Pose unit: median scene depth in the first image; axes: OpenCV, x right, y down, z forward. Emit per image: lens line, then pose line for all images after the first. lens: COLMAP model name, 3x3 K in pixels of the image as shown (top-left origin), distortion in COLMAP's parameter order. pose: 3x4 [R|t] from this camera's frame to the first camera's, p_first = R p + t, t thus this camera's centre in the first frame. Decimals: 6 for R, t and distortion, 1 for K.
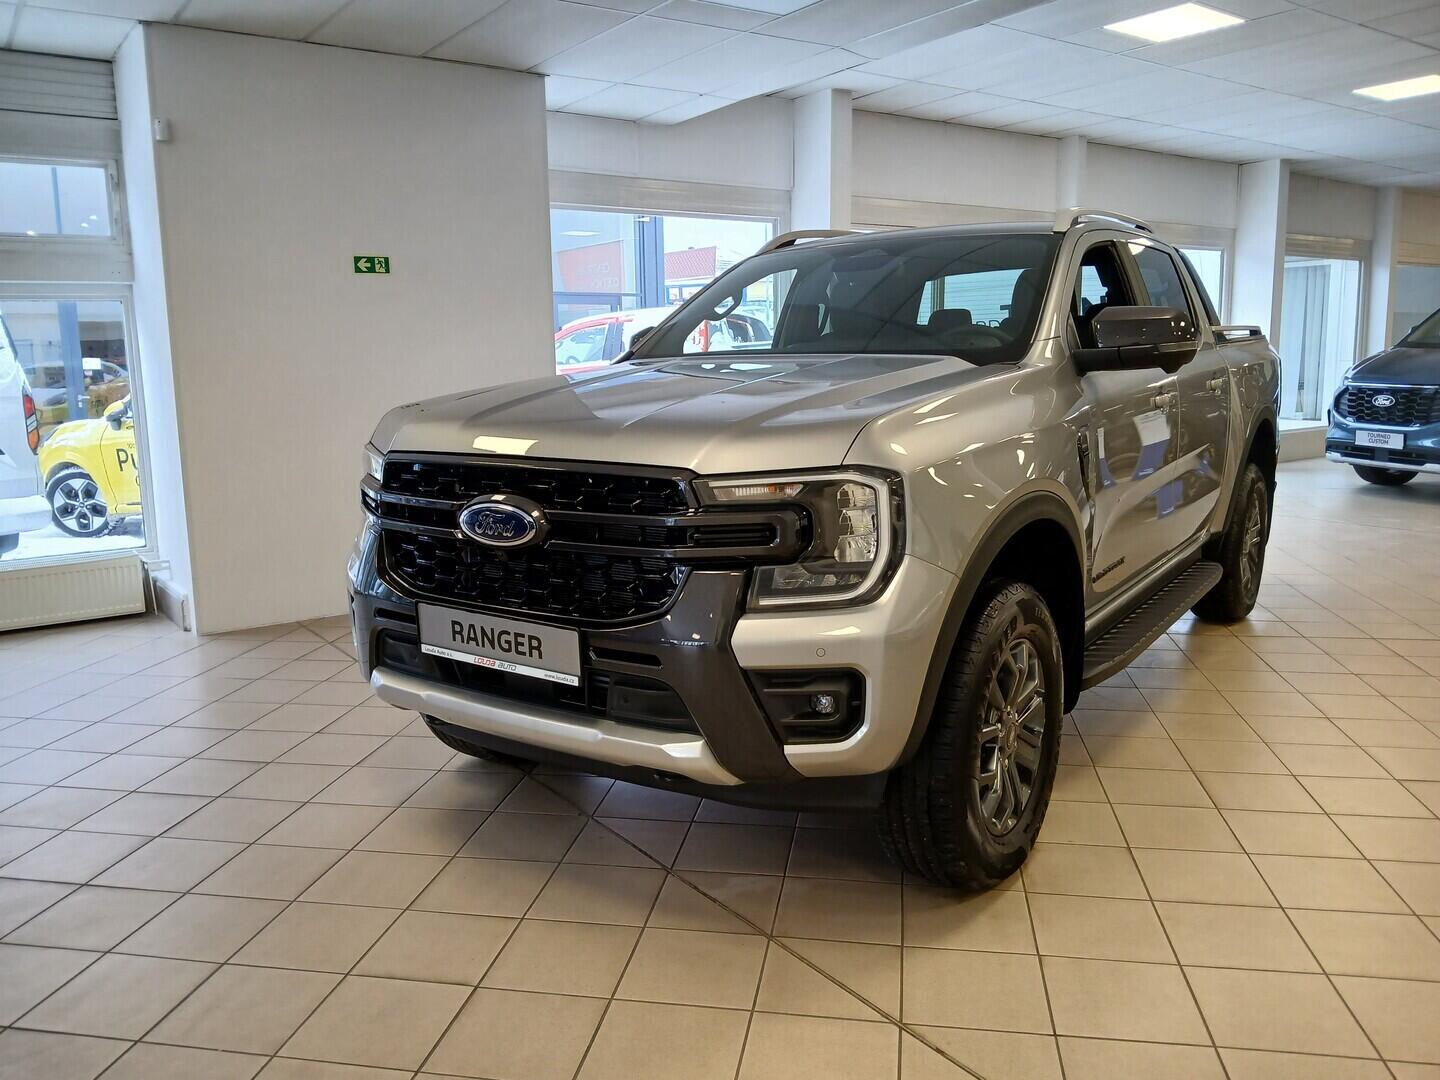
lens RADIAL K [[1141.5, 0, 720.0], [0, 1141.5, 540.0], [0, 0, 1]] dist [0.002976, -0.046892]
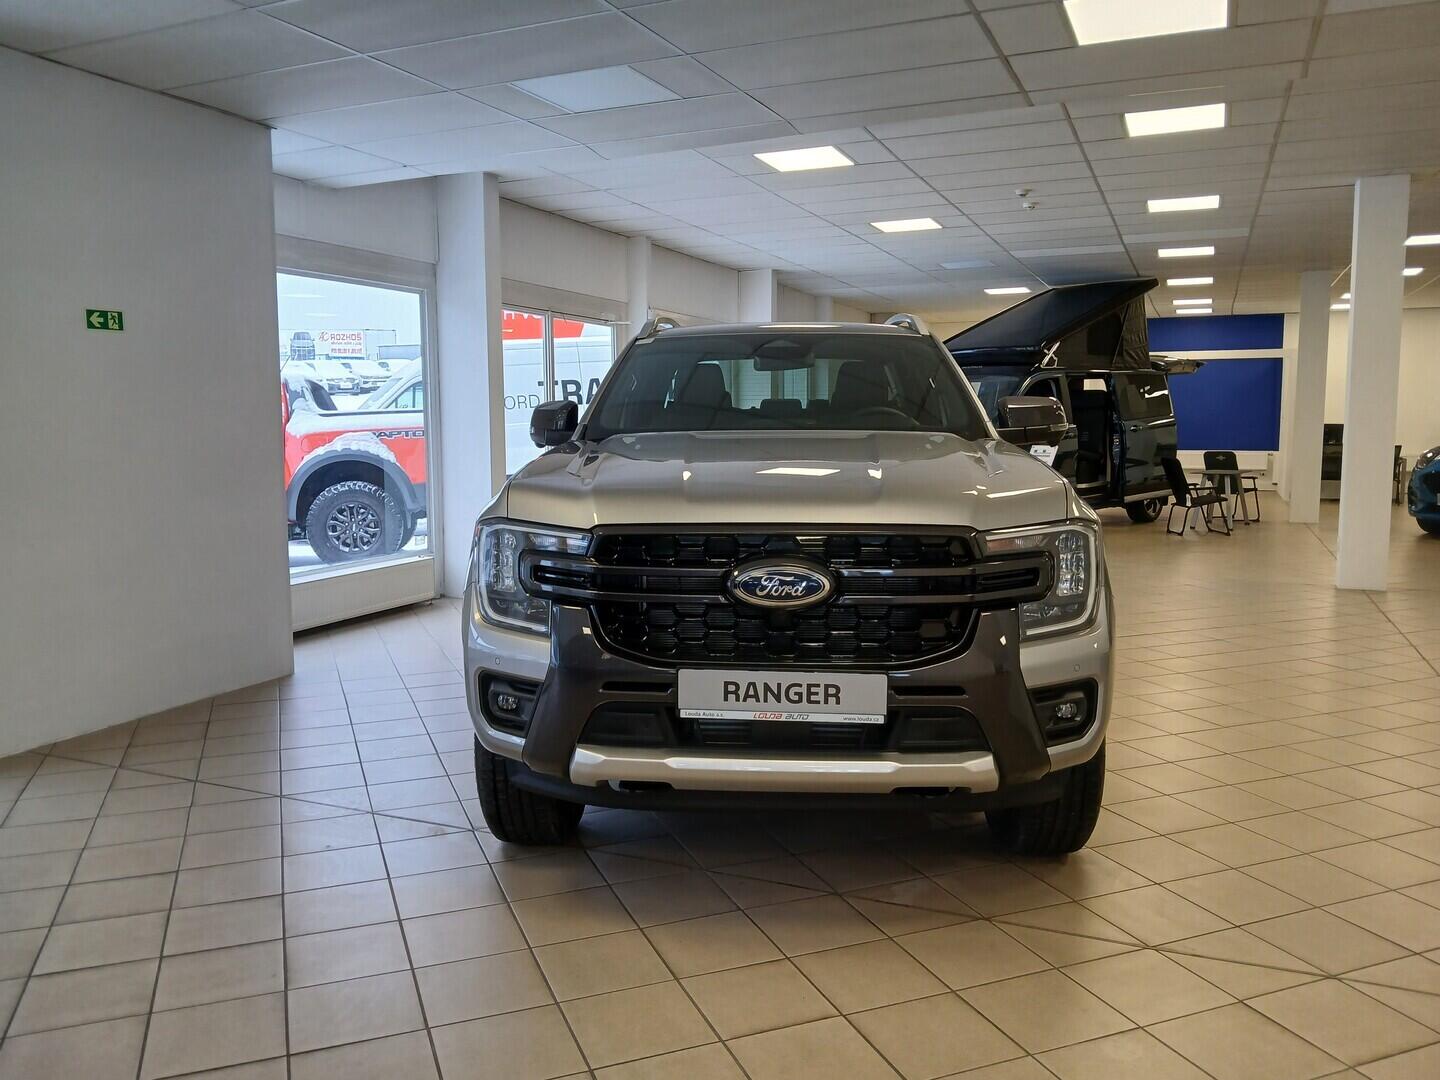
lens RADIAL K [[1141.5, 0, 720.0], [0, 1141.5, 540.0], [0, 0, 1]] dist [0.002976, -0.046892]
pose [[0.855499, -0.038833, 0.516345, -0.793309], [0.071886, 0.996435, -0.044164, -0.013048], [-0.512789, 0.074900, 0.855241, 0.102270]]
